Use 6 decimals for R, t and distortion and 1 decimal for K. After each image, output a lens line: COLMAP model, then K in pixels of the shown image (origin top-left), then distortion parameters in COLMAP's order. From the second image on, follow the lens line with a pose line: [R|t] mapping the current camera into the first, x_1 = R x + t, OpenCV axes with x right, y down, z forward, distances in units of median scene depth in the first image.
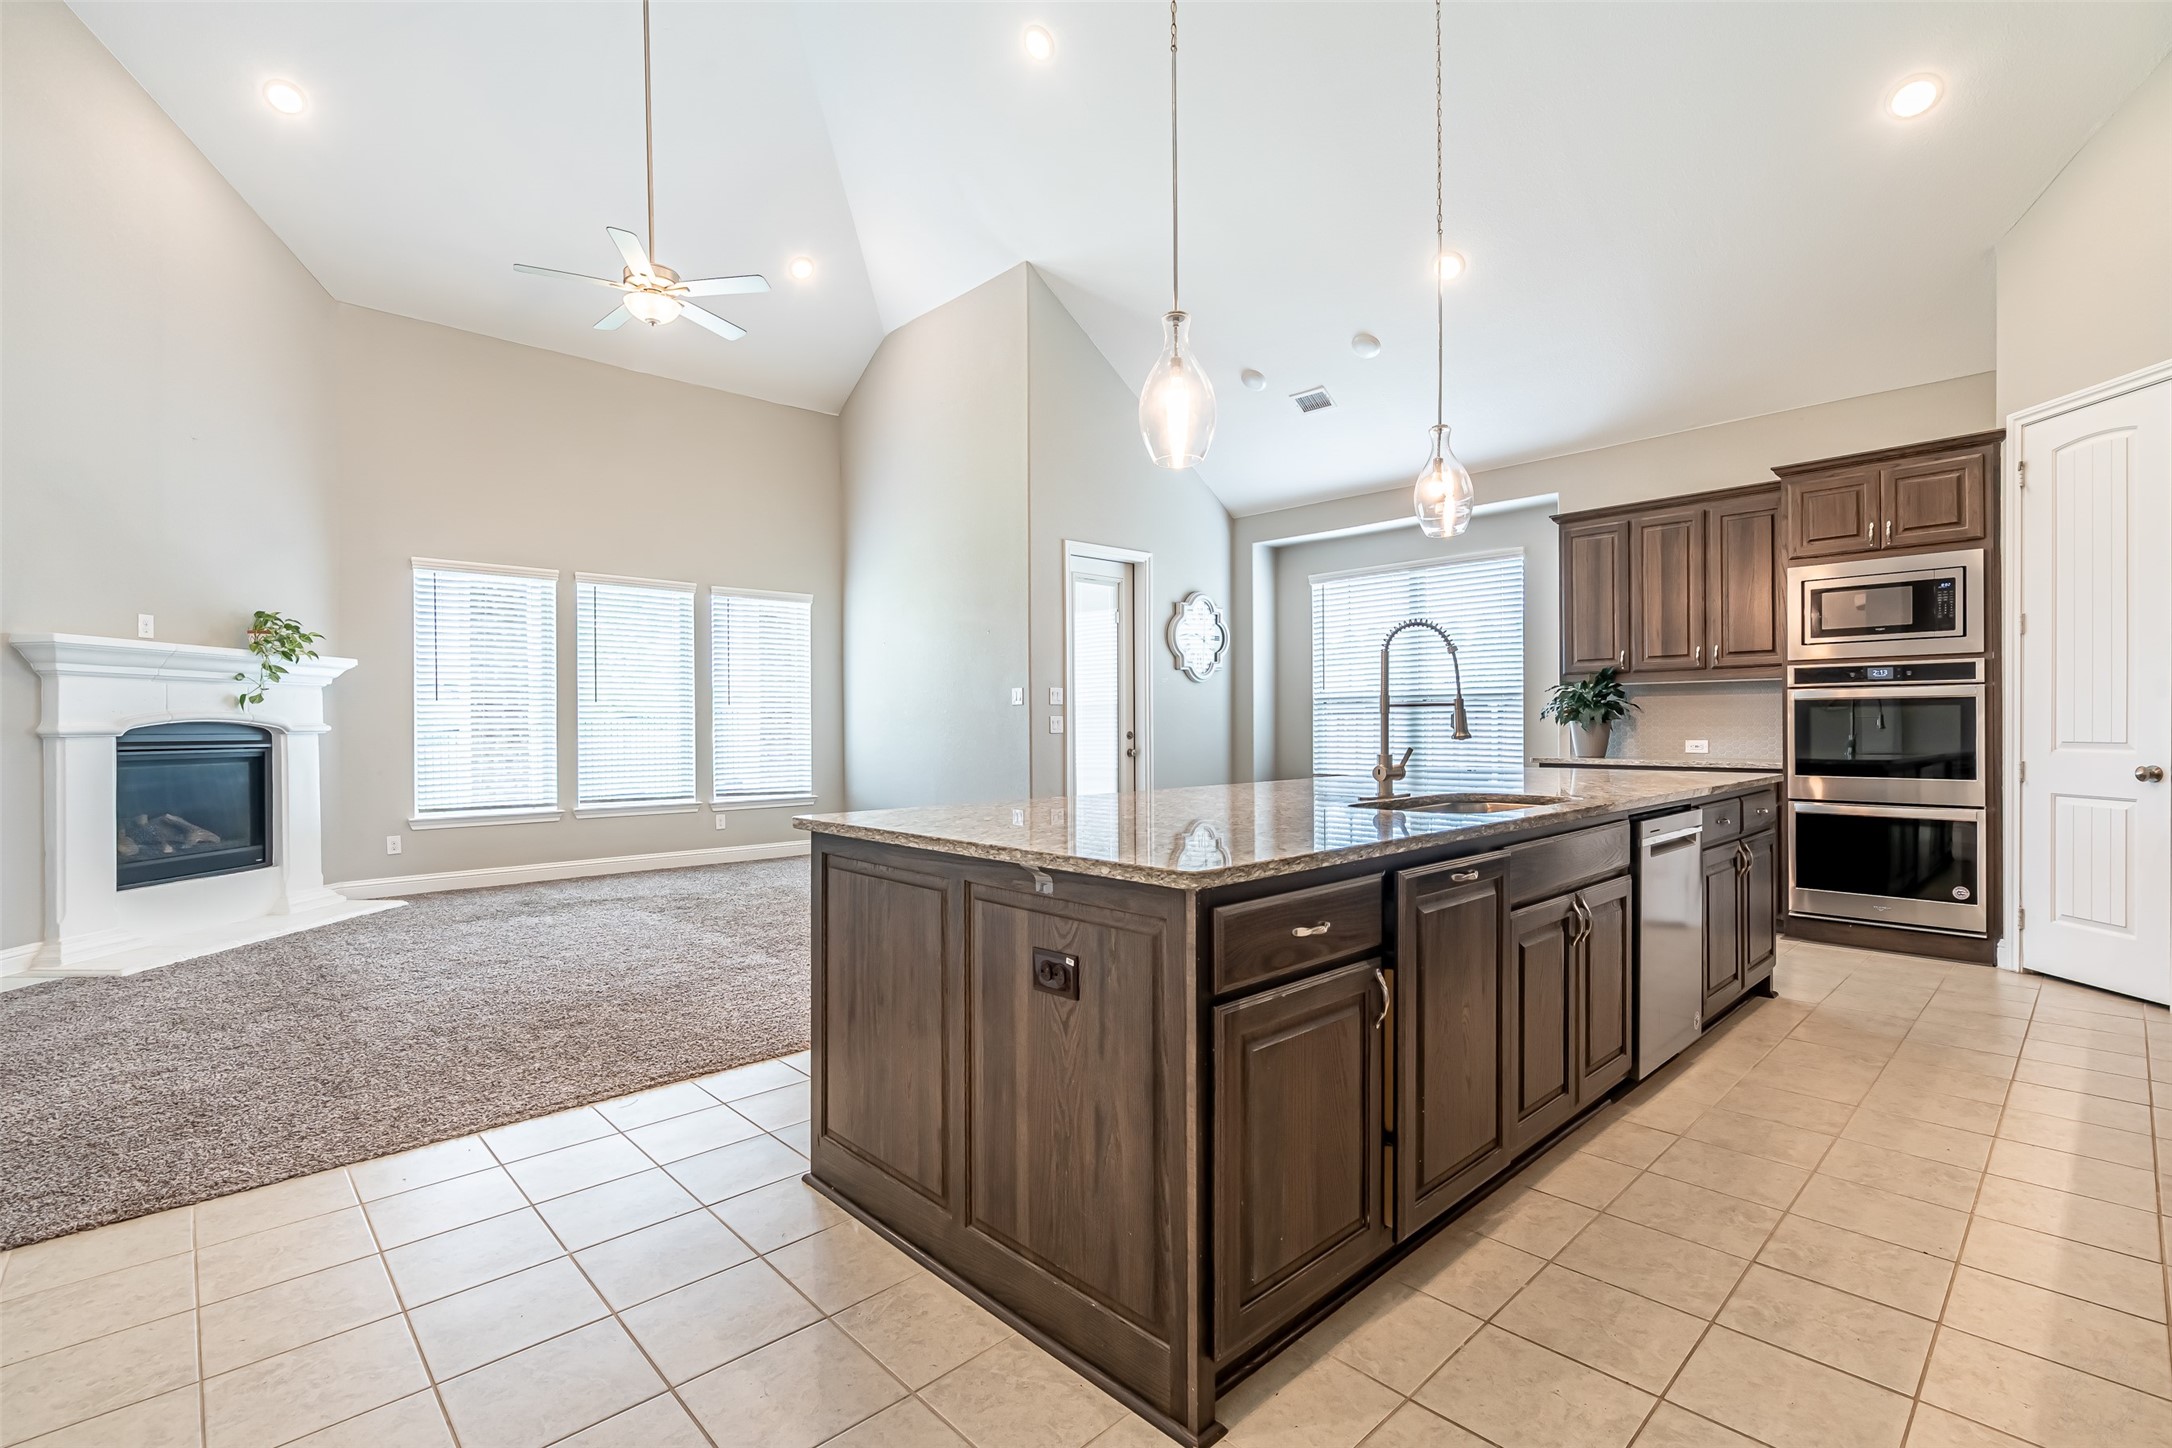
lens RADIAL K [[983.3, 0, 1089.6], [0, 983.3, 725.2], [0, 0, 1]] dist [-0.002959, 0.000692]
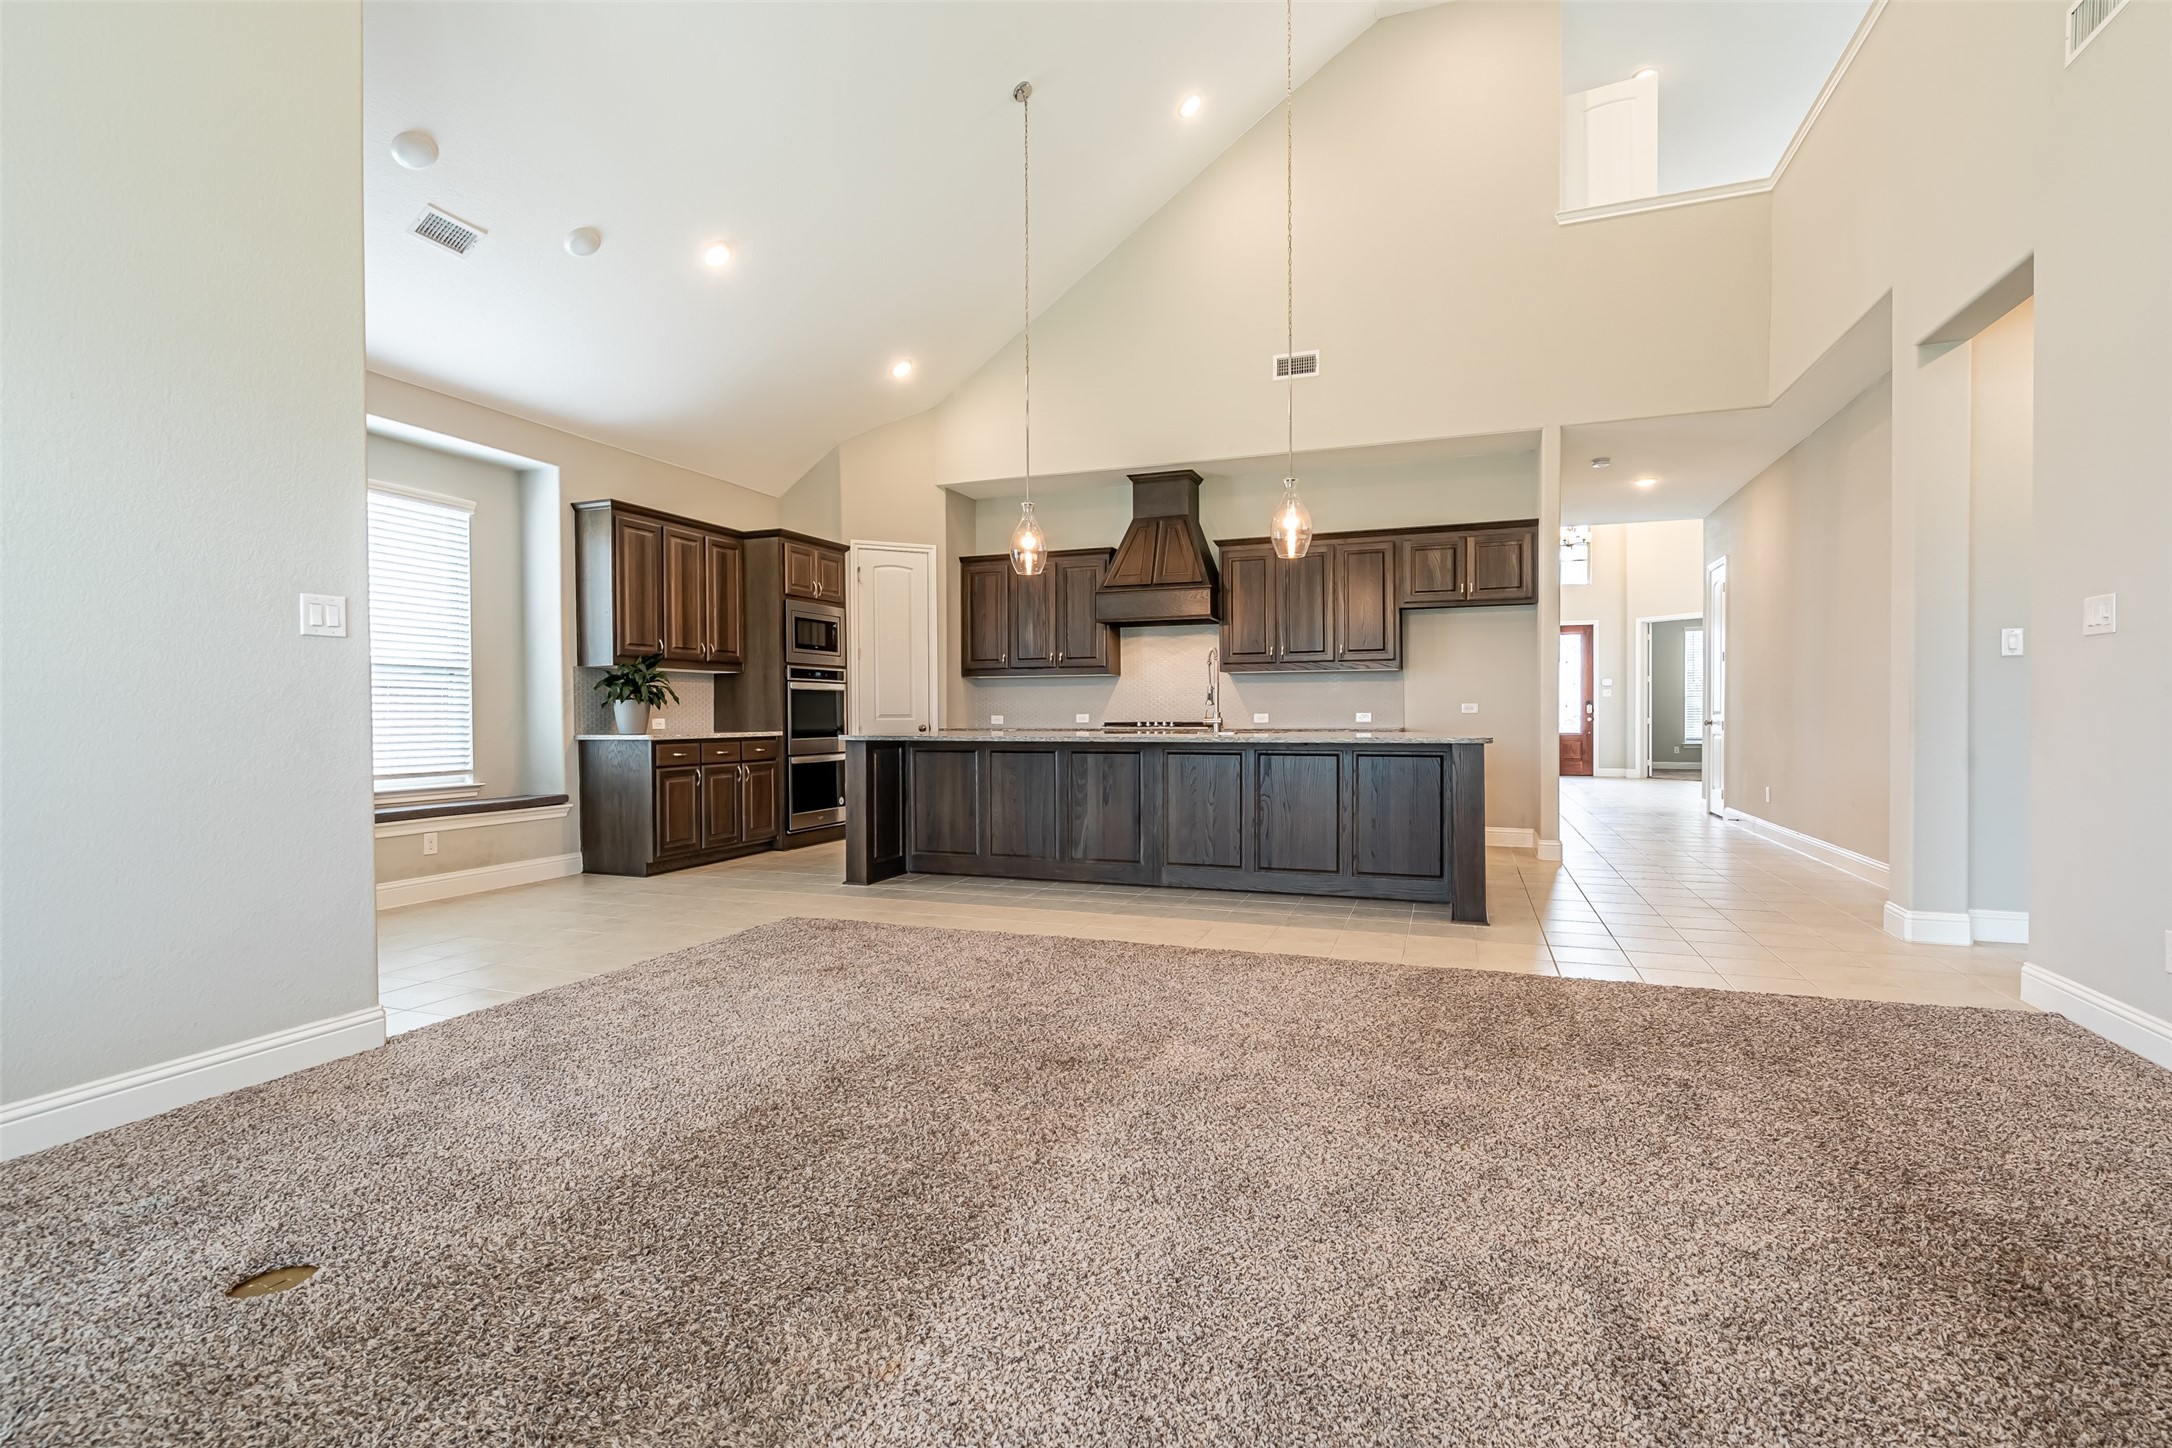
lens RADIAL K [[987.8, 0, 1086.0], [0, 987.8, 724.0], [0, 0, 1]] dist [-0.002595, 0.000369]
pose [[-0.442971, -0.000626, 0.896535, -0.840991], [0.009249, 0.999943, 0.005268, 0.024510], [-0.896488, 0.010625, -0.442941, 1.283718]]
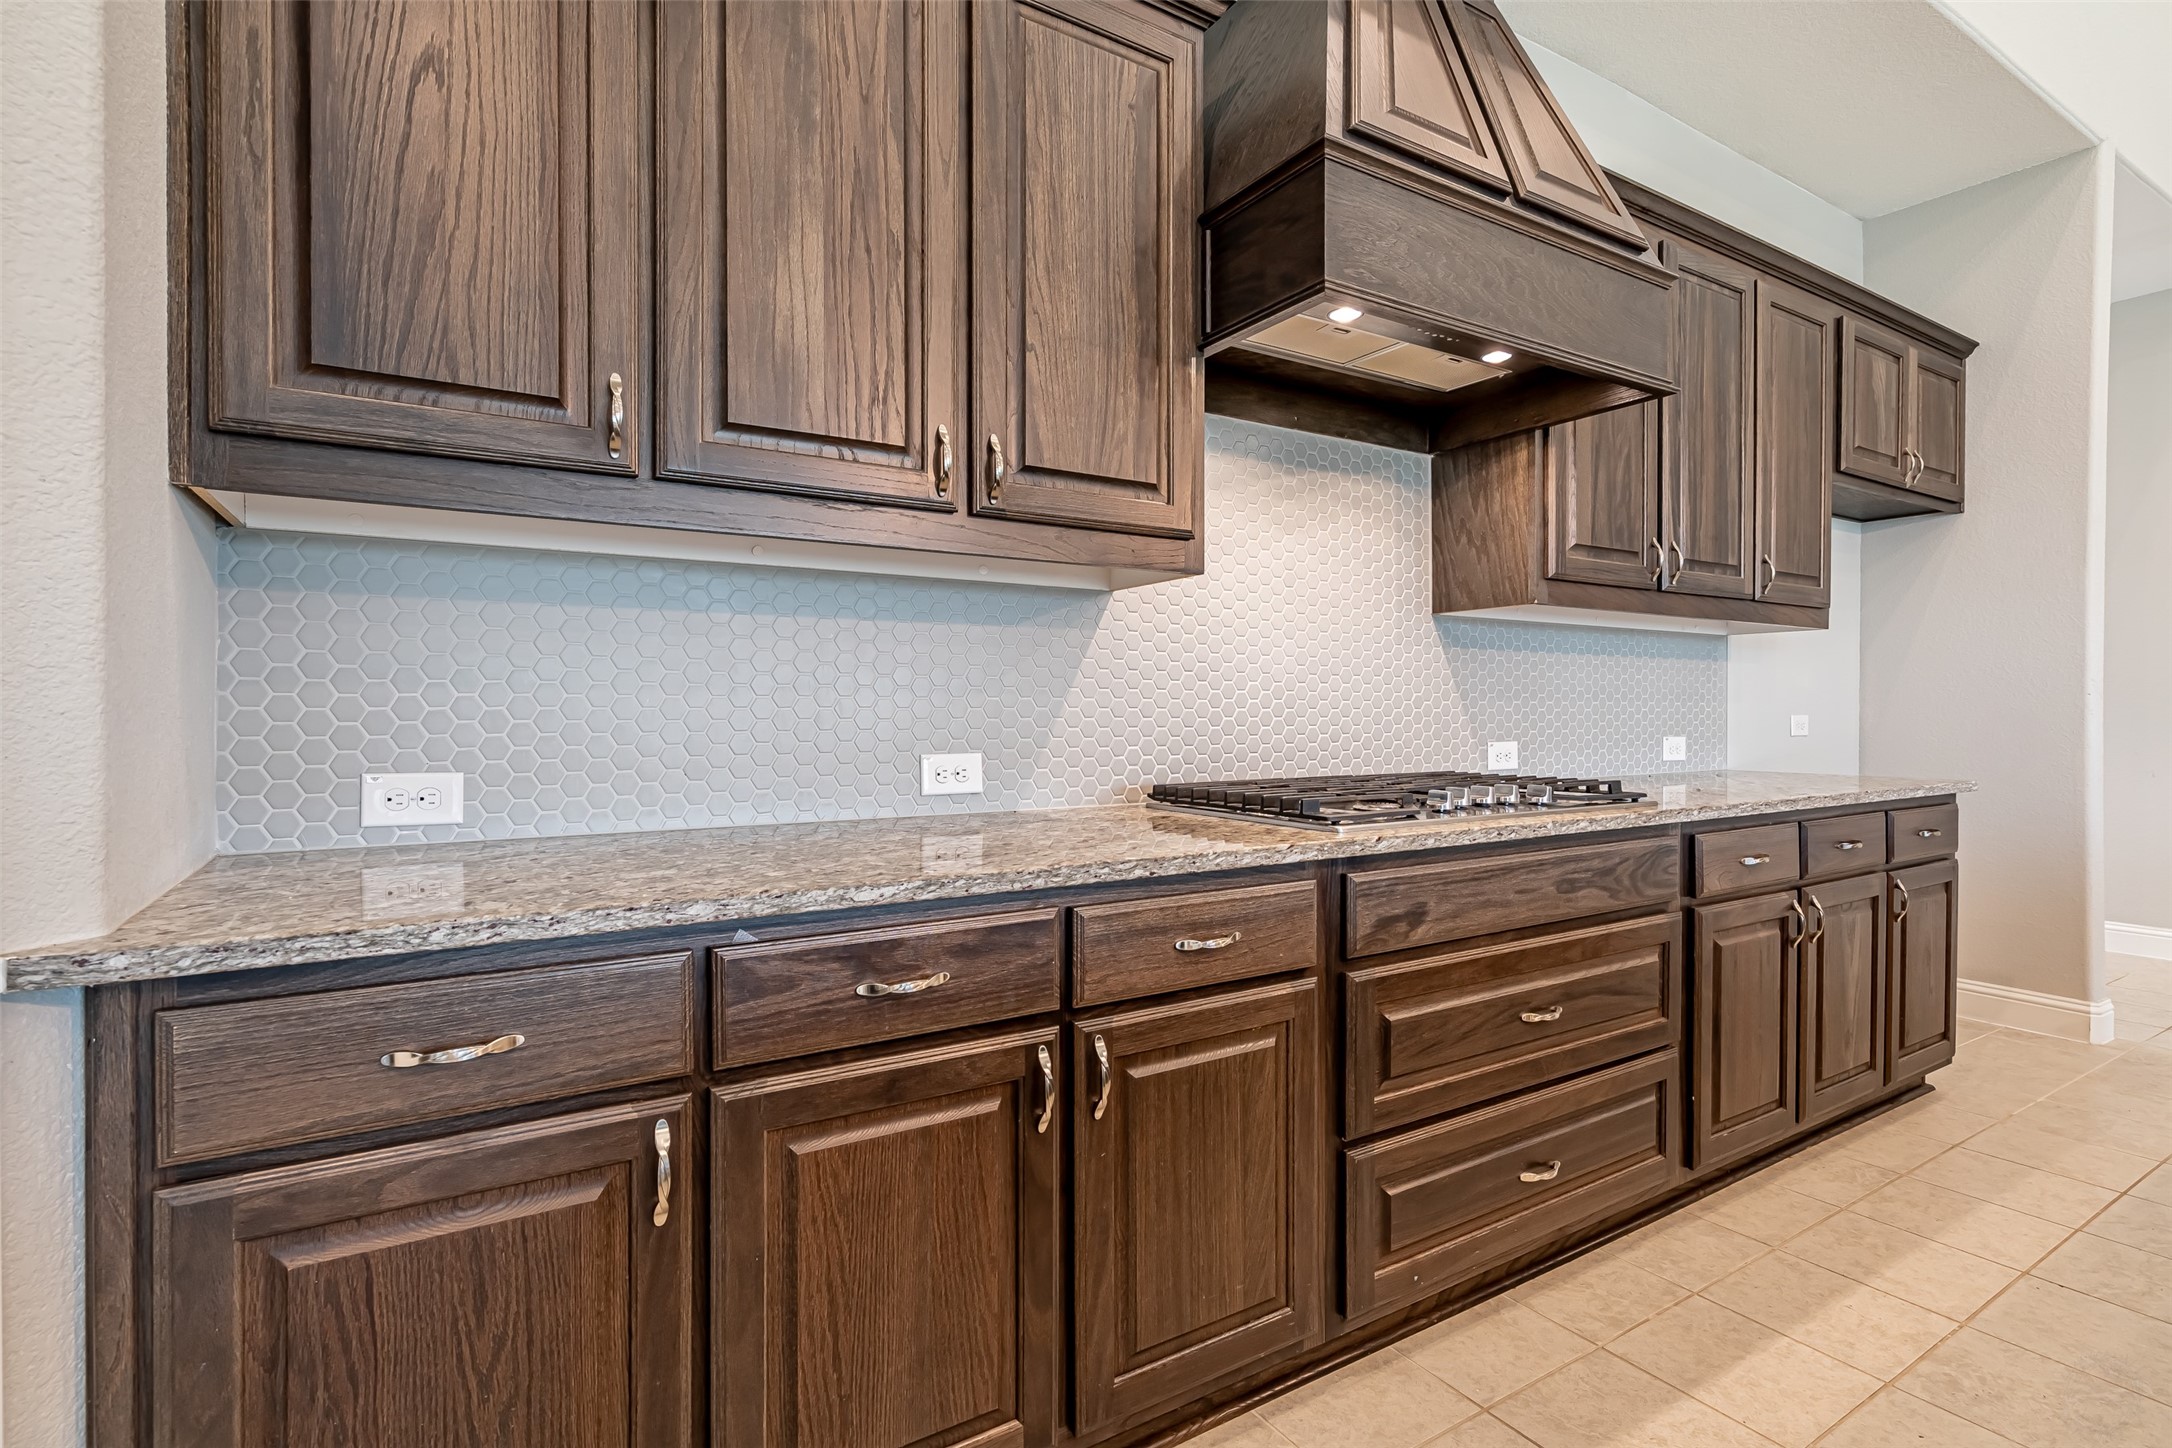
lens RADIAL K [[1011.4, 0, 1211.8], [0, 1011.4, 717.4], [0, 0, 1]] dist [-0.005383, -0.000257]
pose [[-0.996881, 0.006936, 0.078608, 0.629490], [0.007494, 0.999949, 0.006799, 0.000320], [-0.078557, 0.007367, -0.996882, 0.886538]]
